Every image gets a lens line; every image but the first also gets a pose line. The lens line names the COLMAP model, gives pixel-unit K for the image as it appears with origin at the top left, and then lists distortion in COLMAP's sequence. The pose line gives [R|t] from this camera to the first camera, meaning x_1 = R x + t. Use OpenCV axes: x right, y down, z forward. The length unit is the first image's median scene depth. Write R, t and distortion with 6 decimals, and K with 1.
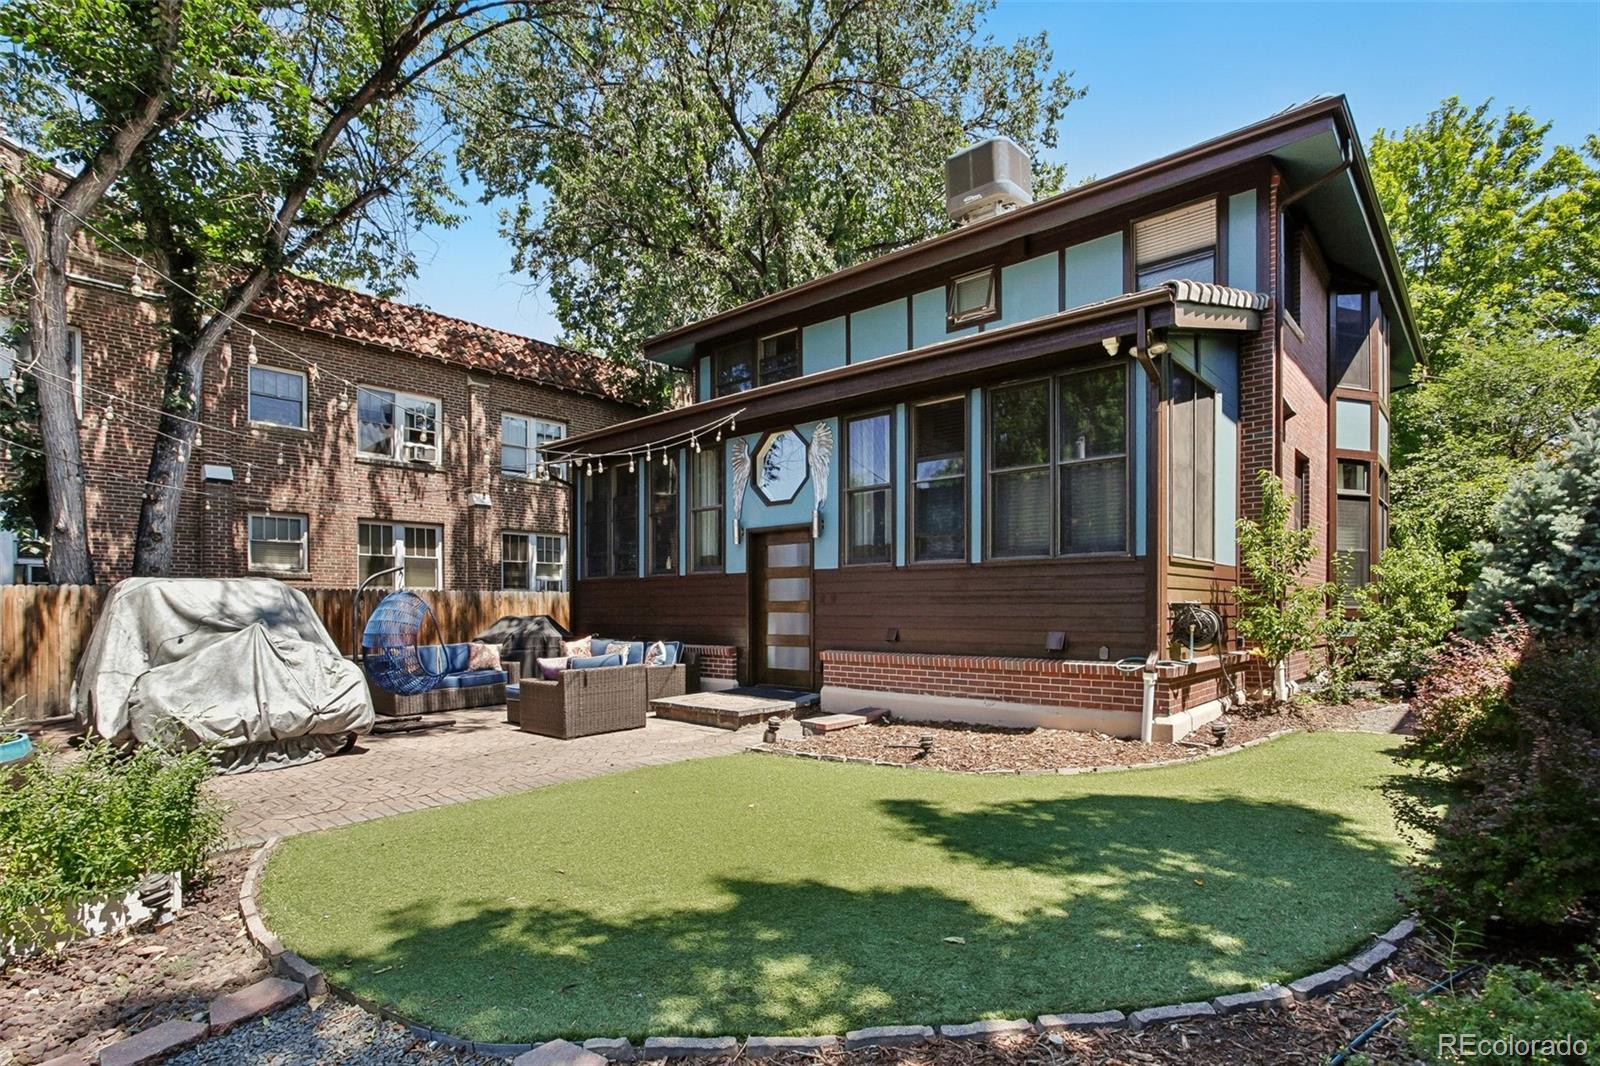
lens RADIAL K [[775.3, 0, 804.7], [0, 775.3, 601.4], [0, 0, 1]] dist [-0.017987, 0.000655]
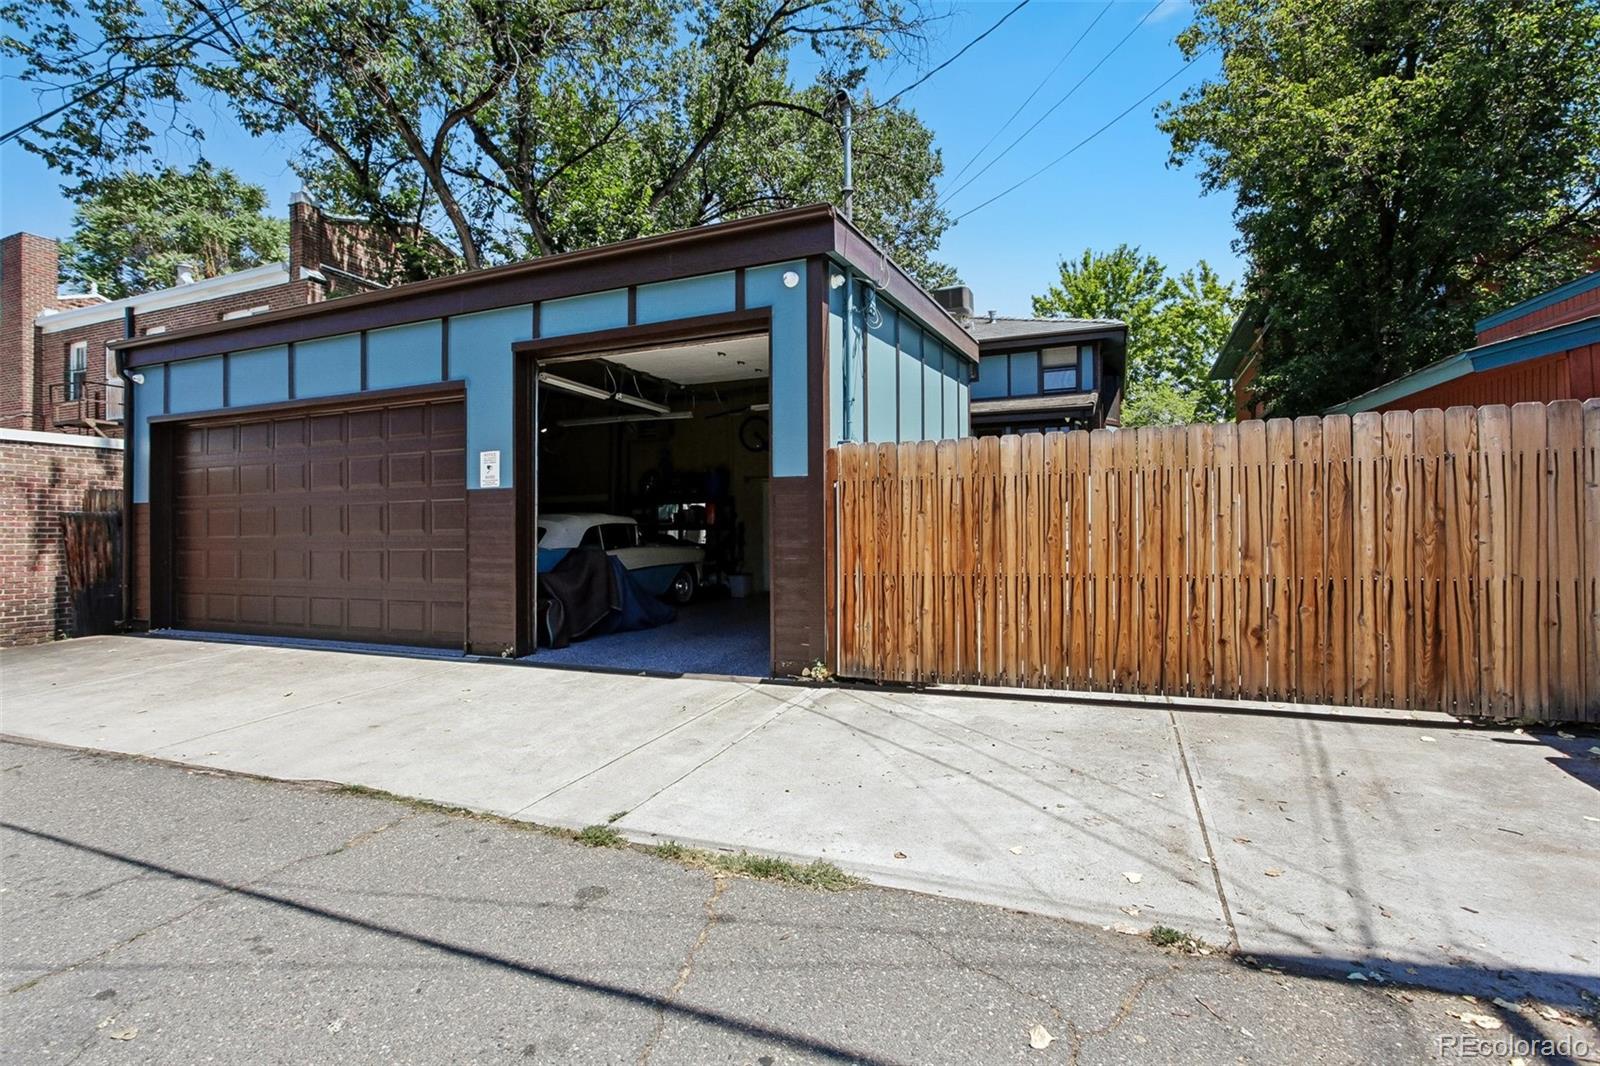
lens RADIAL K [[772.4, 0, 800.0], [0, 772.4, 533.0], [0, 0, 1]] dist [-0.026631, 0.015169]
pose [[0.934946, -0.032323, 0.353315, -0.824037], [0.029005, 0.999471, 0.014682, 0.003879], [-0.353603, -0.003479, 0.935389, -0.689829]]
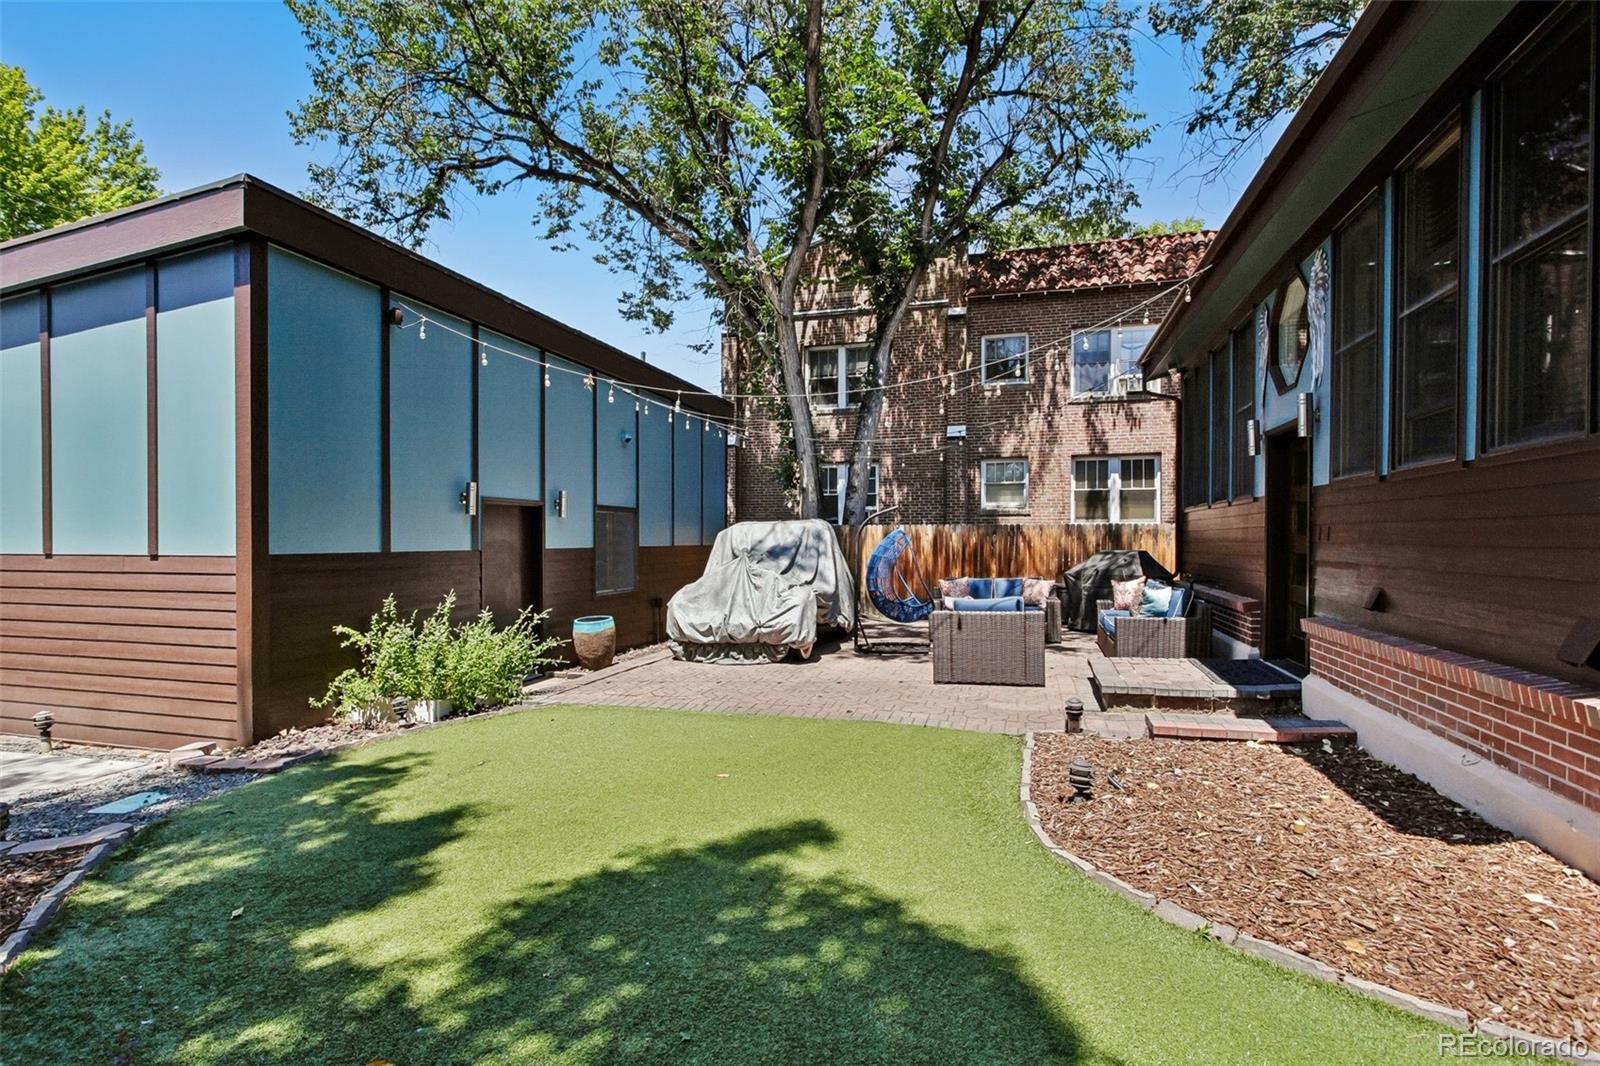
lens RADIAL K [[772.4, 0, 800.0], [0, 772.4, 533.0], [0, 0, 1]] dist [-0.026631, 0.015169]
pose [[0.432362, -0.003903, -0.901692, 0.467532], [0.008083, 0.999967, -0.000453, -0.008158], [0.901664, -0.007093, 0.432379, 0.423857]]
